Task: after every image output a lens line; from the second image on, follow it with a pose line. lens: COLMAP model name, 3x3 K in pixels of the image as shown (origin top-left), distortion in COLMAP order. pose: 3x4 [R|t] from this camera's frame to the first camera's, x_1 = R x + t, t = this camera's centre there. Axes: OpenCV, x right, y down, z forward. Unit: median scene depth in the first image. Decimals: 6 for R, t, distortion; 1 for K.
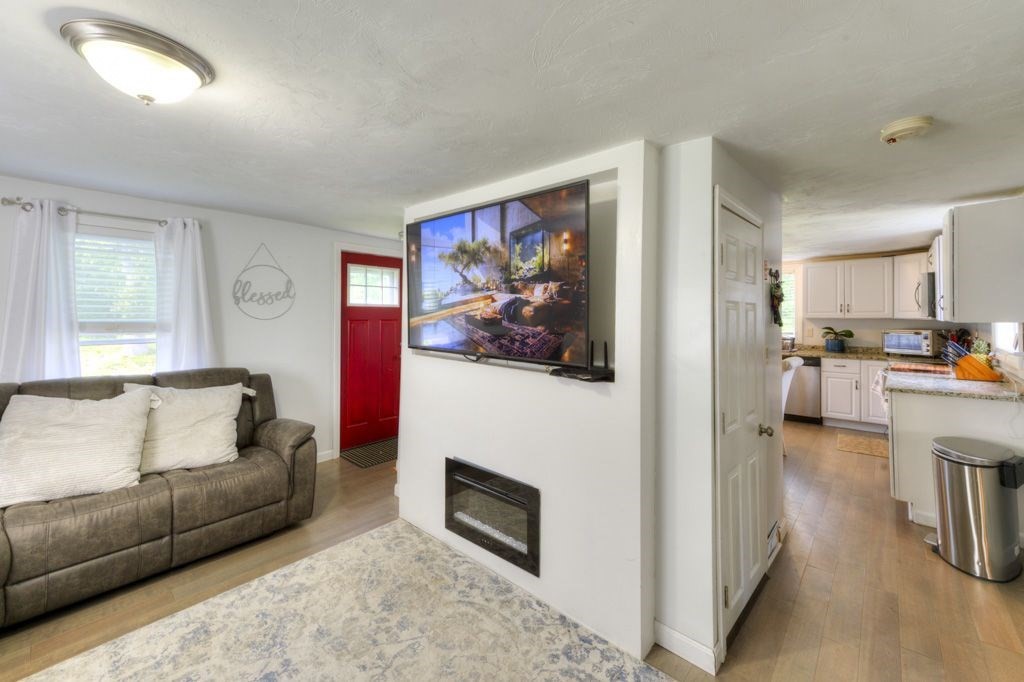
lens RADIAL K [[415.6, 0, 512.4], [0, 415.6, 313.5], [0, 0, 1]] dist [0.019642, 0.000059]
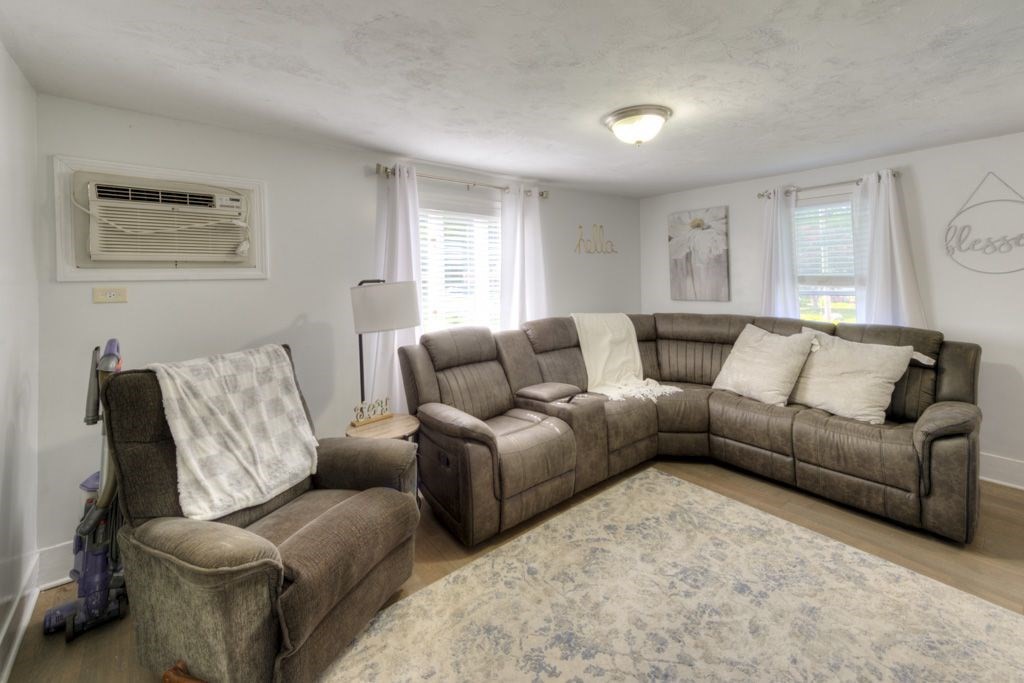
lens RADIAL K [[420.6, 0, 508.6], [0, 420.6, 273.9], [0, 0, 1]] dist [0.019735, -0.000142]
pose [[-0.158256, -0.003231, -0.987393, 0.439153], [0.017166, 0.999835, -0.006023, 0.006923], [0.987249, -0.017903, -0.158174, 0.377990]]
